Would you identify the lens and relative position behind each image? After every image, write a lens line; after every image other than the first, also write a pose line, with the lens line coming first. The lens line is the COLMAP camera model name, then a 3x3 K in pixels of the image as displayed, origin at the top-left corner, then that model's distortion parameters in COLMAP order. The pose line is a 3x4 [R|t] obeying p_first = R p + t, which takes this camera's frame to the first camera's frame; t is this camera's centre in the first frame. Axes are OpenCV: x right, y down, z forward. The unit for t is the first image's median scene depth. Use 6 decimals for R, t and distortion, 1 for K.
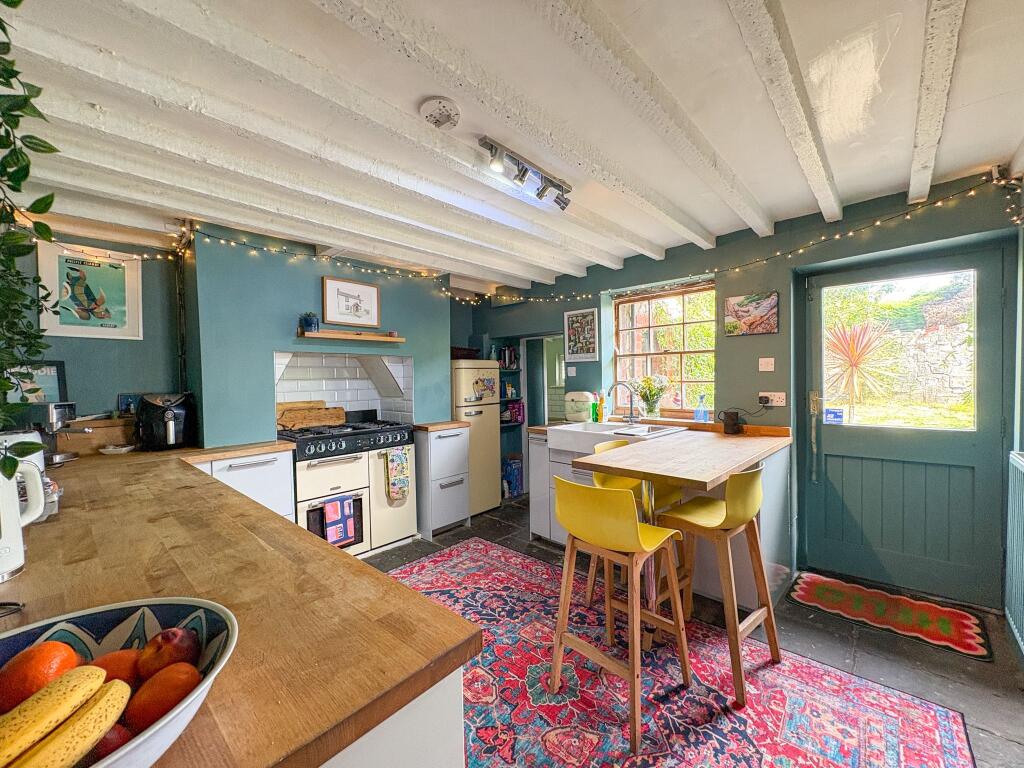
lens RADIAL K [[409.9, 0, 512.7], [0, 409.9, 383.5], [0, 0, 1]] dist [0.003484, -0.000217]
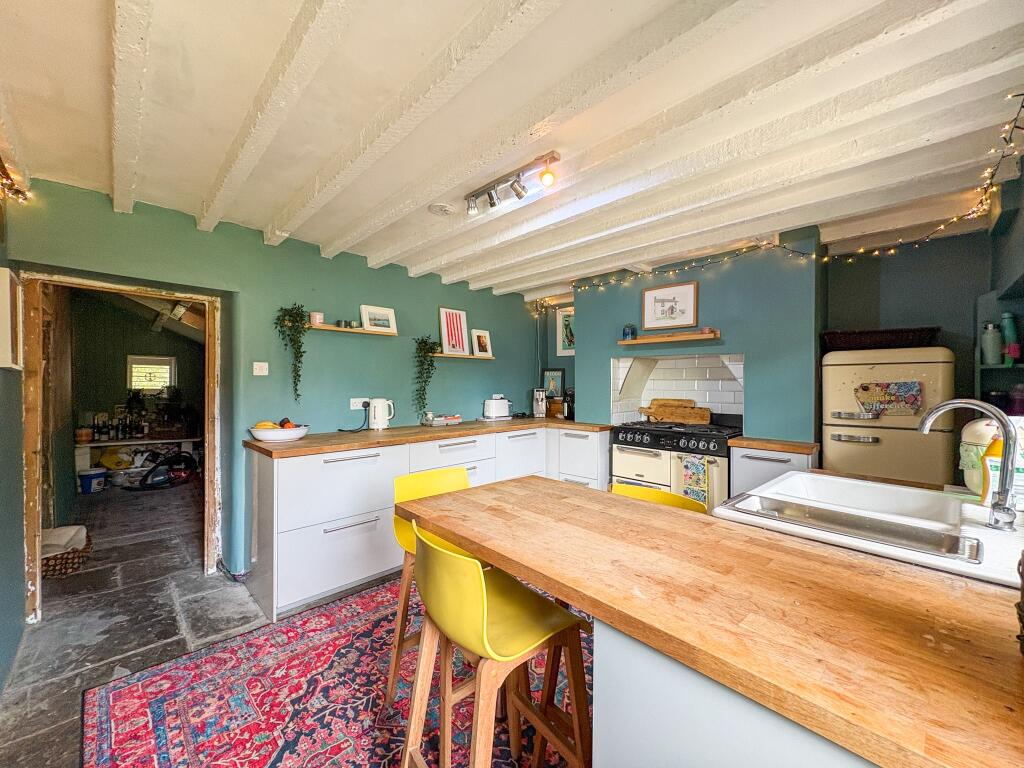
lens RADIAL K [[409.9, 0, 512.4], [0, 409.9, 383.5], [0, 0, 1]] dist [0.003484, -0.000217]
pose [[-0.048431, 0.021126, -0.998603, 0.711169], [-0.018117, 0.999593, 0.022025, -0.017654], [0.998662, 0.019159, -0.048029, 0.695488]]
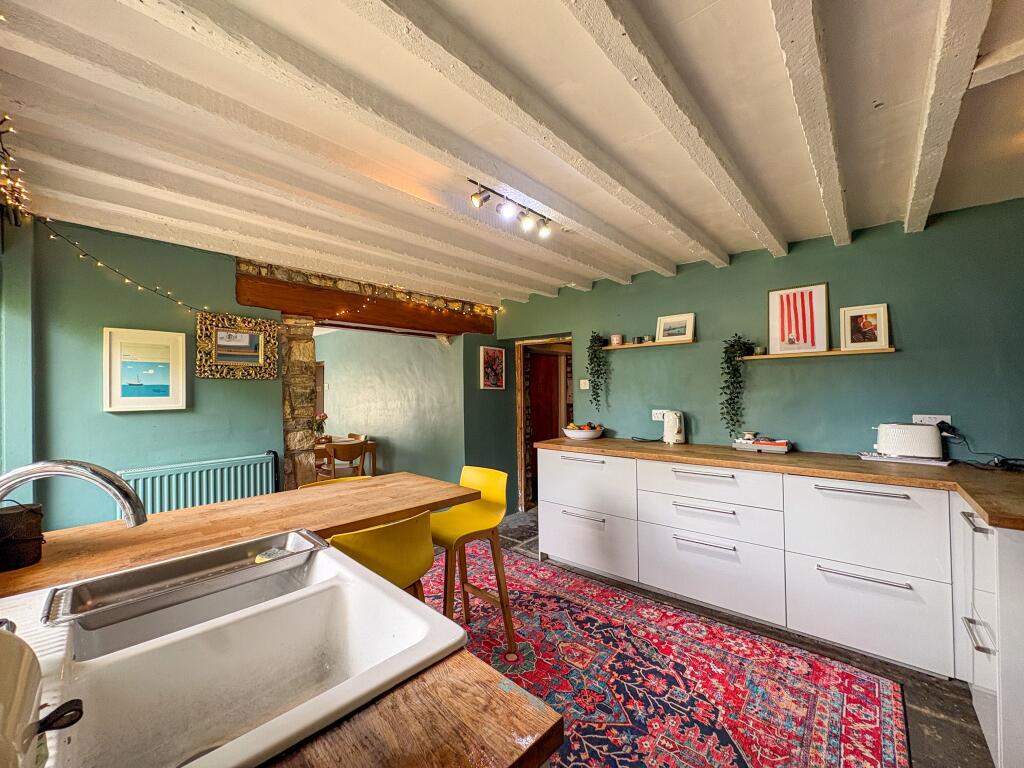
lens RADIAL K [[409.9, 0, 511.6], [0, 409.9, 385.1], [0, 0, 1]] dist [0.003484, -0.000217]
pose [[-0.999296, 0.032519, -0.018694, 0.060310], [0.032397, 0.999452, 0.006782, -0.033525], [0.018904, 0.006172, -0.999802, 1.332092]]
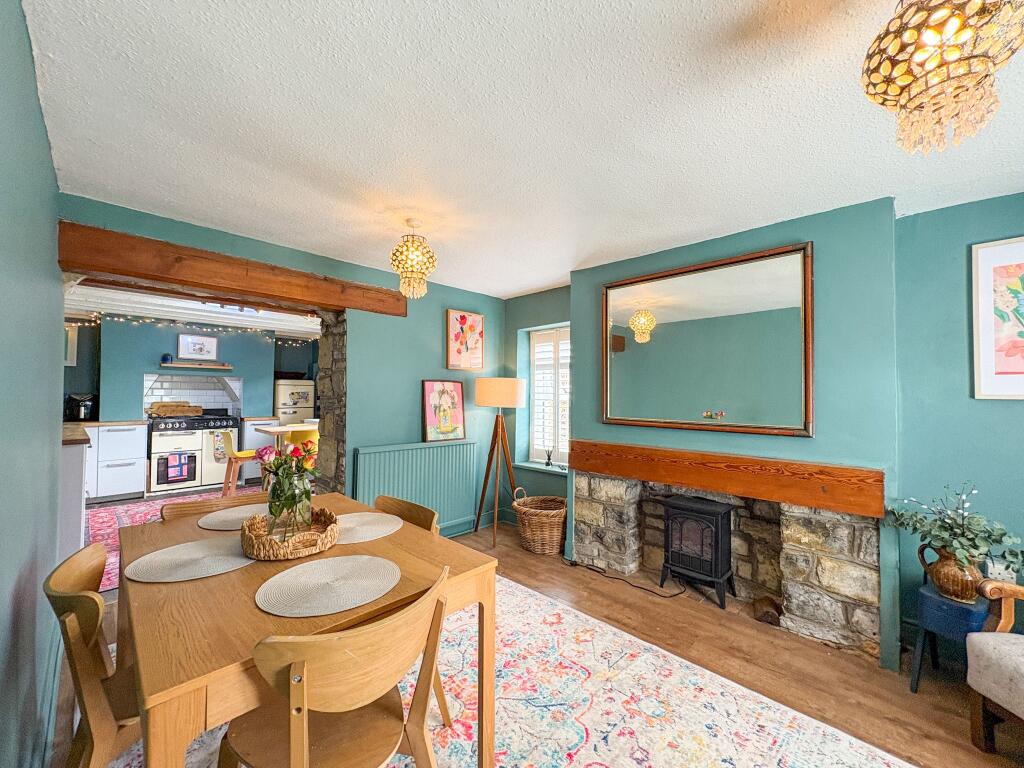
lens RADIAL K [[409.9, 0, 512.0], [0, 409.9, 386.4], [0, 0, 1]] dist [0.003484, -0.000217]
pose [[0.999499, 0.027278, -0.016065, 1.079440], [-0.027845, 0.998957, -0.036183, 0.003086], [0.015061, 0.036612, 0.999216, -0.819998]]
